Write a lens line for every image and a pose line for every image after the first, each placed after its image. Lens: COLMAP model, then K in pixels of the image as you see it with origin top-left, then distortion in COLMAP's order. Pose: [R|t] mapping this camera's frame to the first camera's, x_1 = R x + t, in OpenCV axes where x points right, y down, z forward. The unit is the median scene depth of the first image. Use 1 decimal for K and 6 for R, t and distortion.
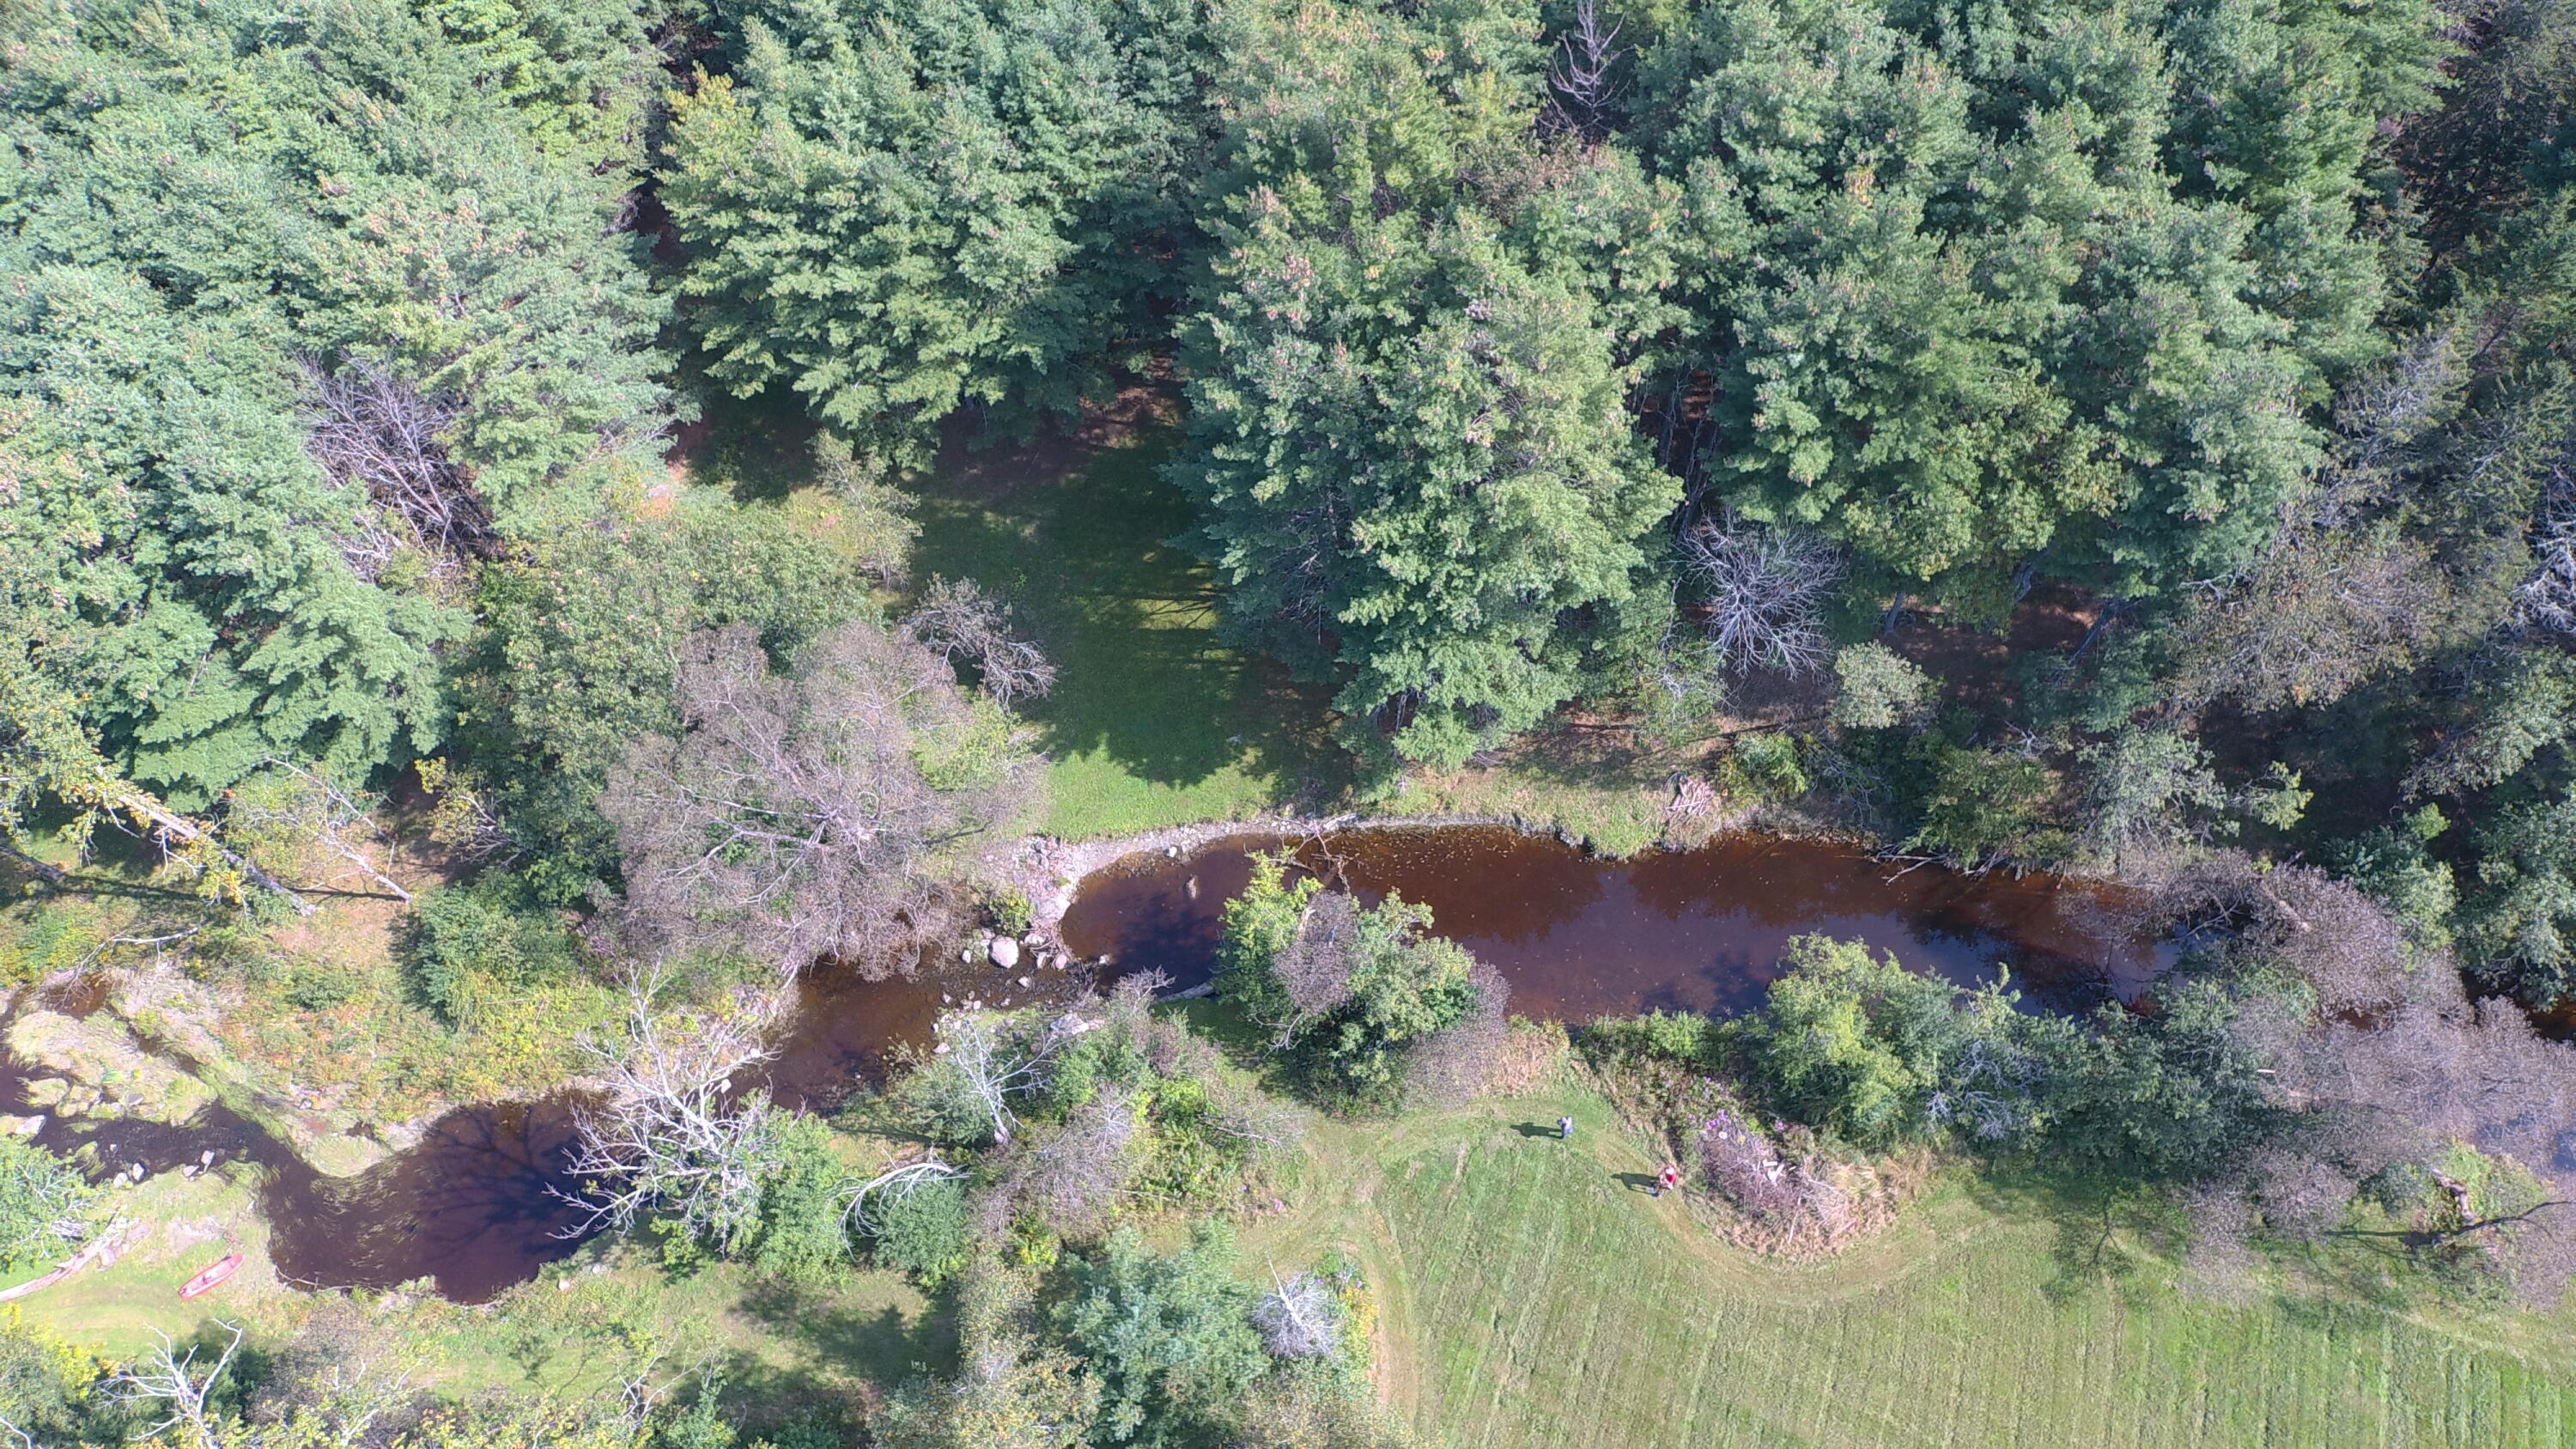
lens RADIAL K [[1520.9, 0, 1364.5], [0, 1520.9, 742.4], [0, 0, 1]] dist [0.099597, -0.143082]
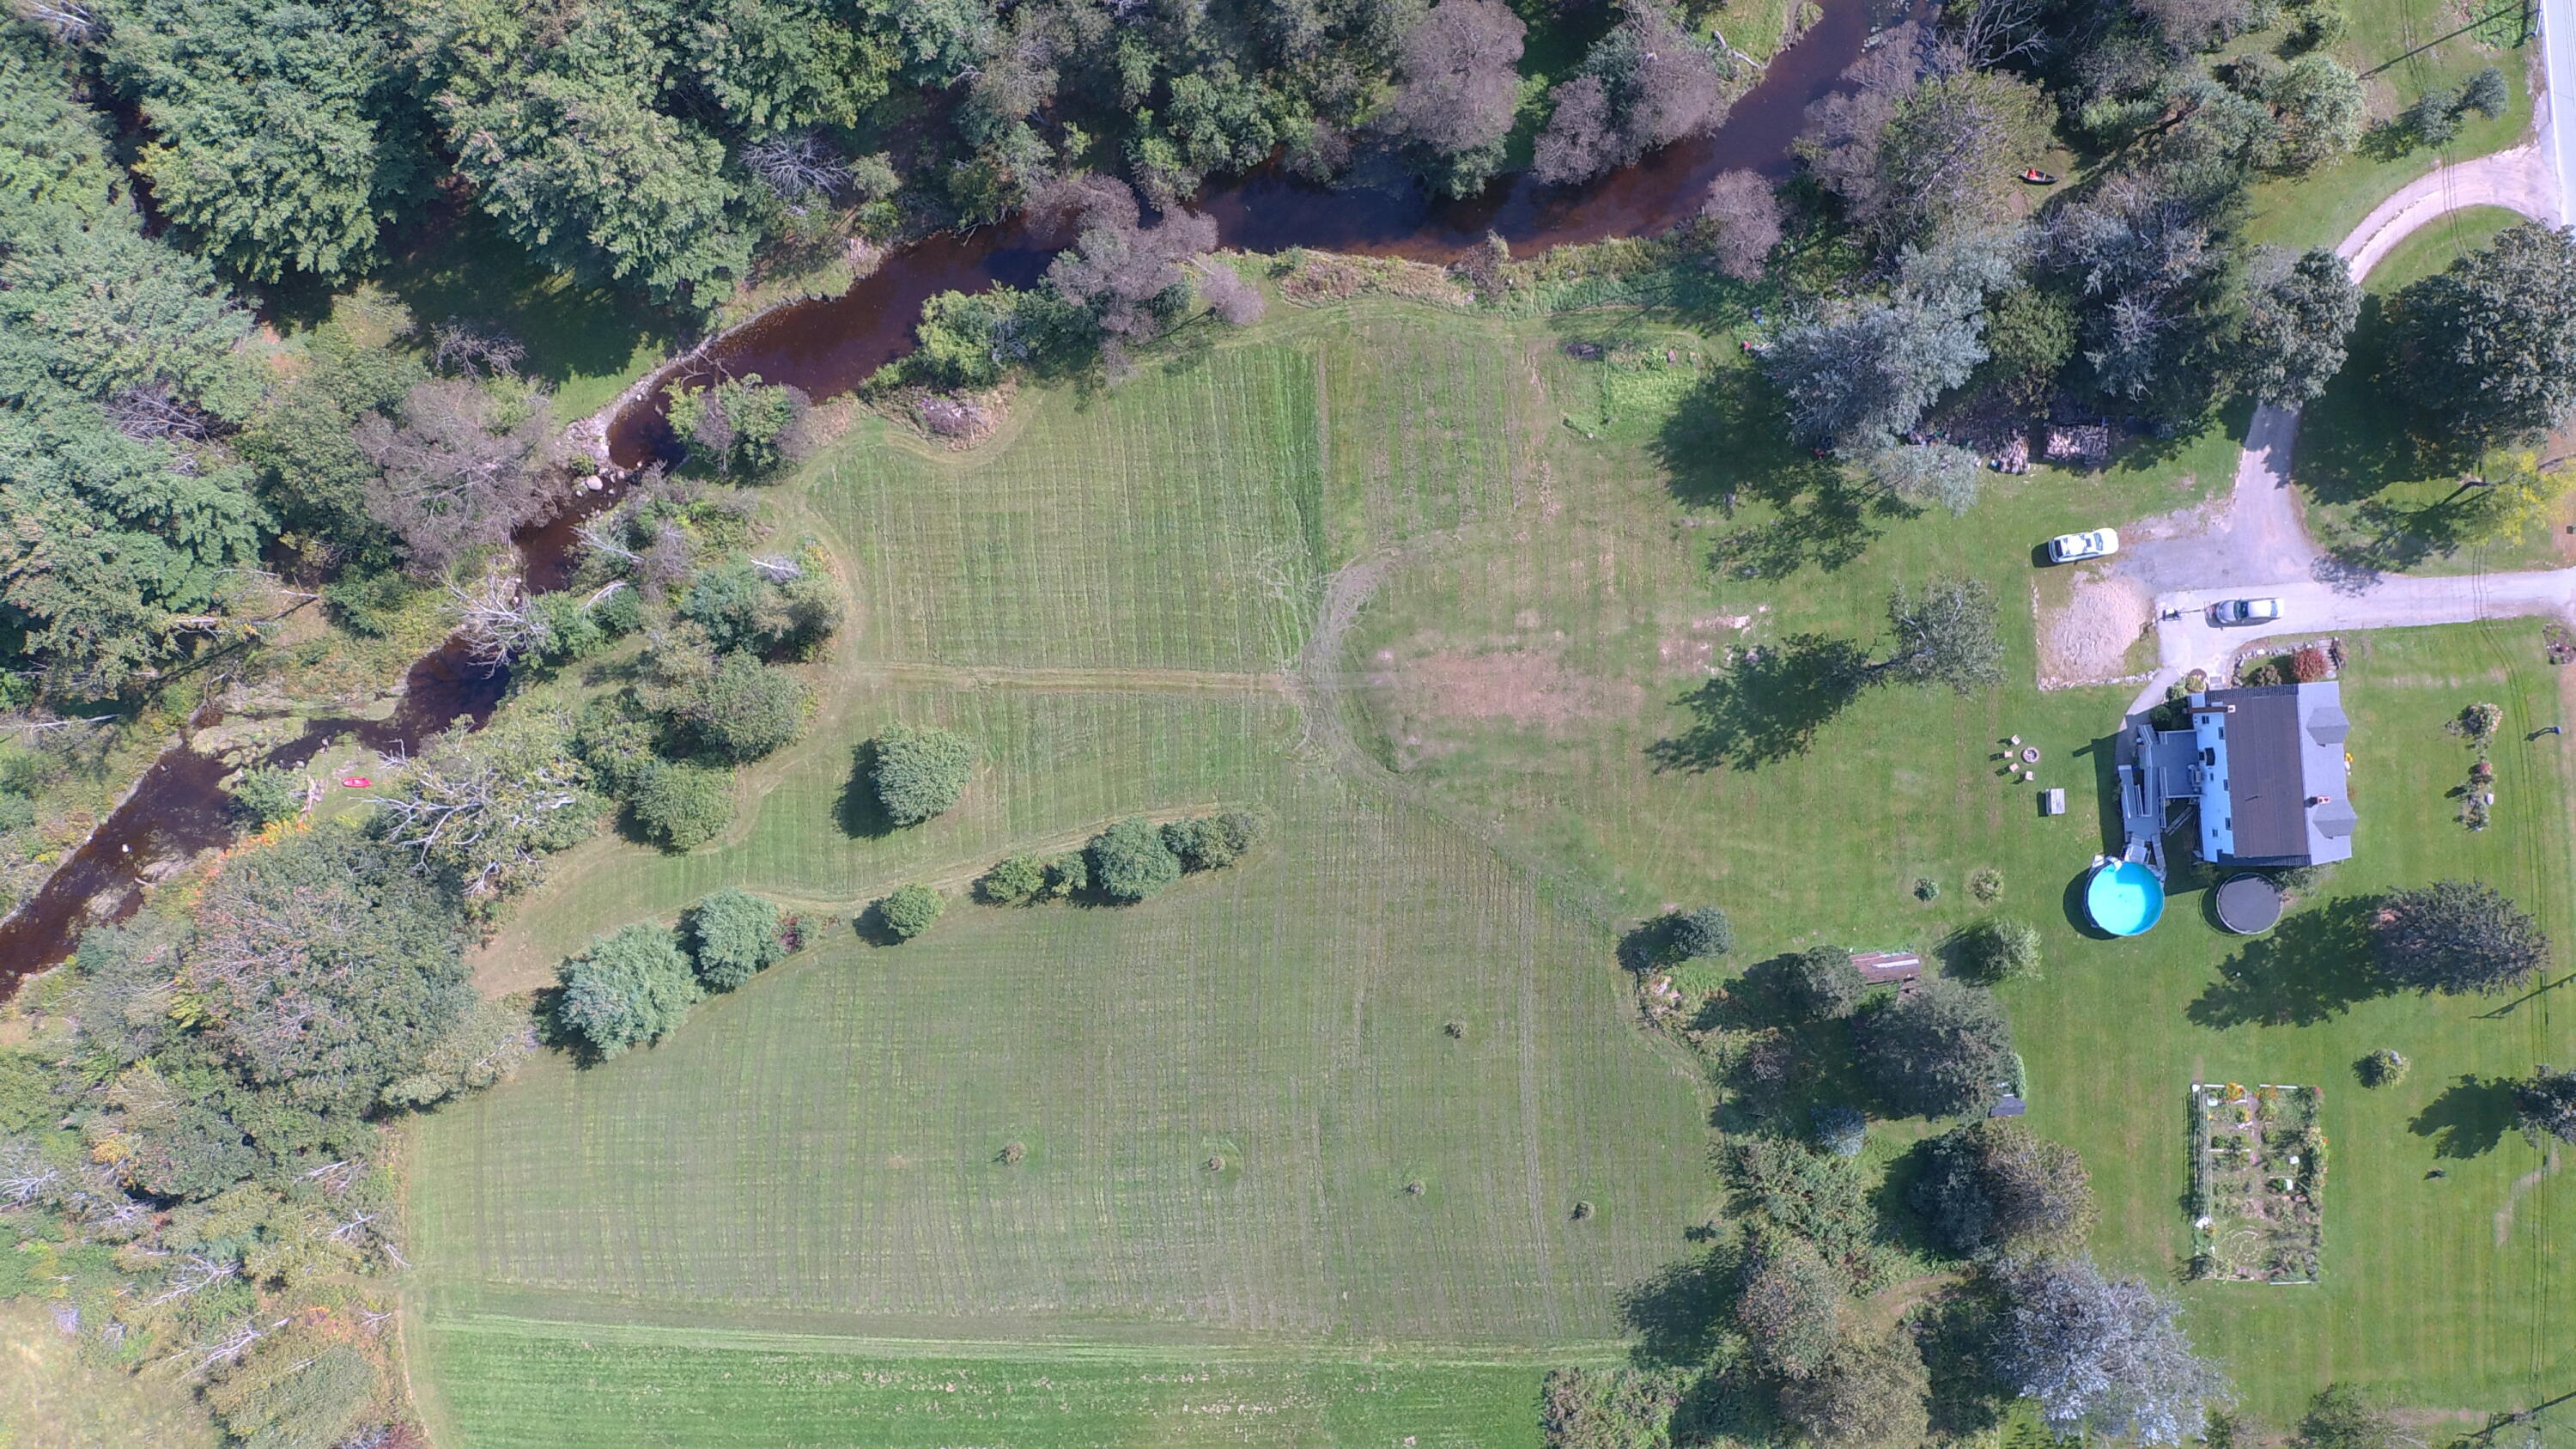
lens RADIAL K [[1554.1, 0, 1362.8], [0, 1554.1, 735.2], [0, 0, 1]] dist [0.098825, -0.129698]
pose [[0.887498, -0.459579, -0.033685, 0.609415], [0.420390, 0.777542, 0.467655, -0.160398], [-0.188733, -0.429204, 0.883269, -1.224780]]
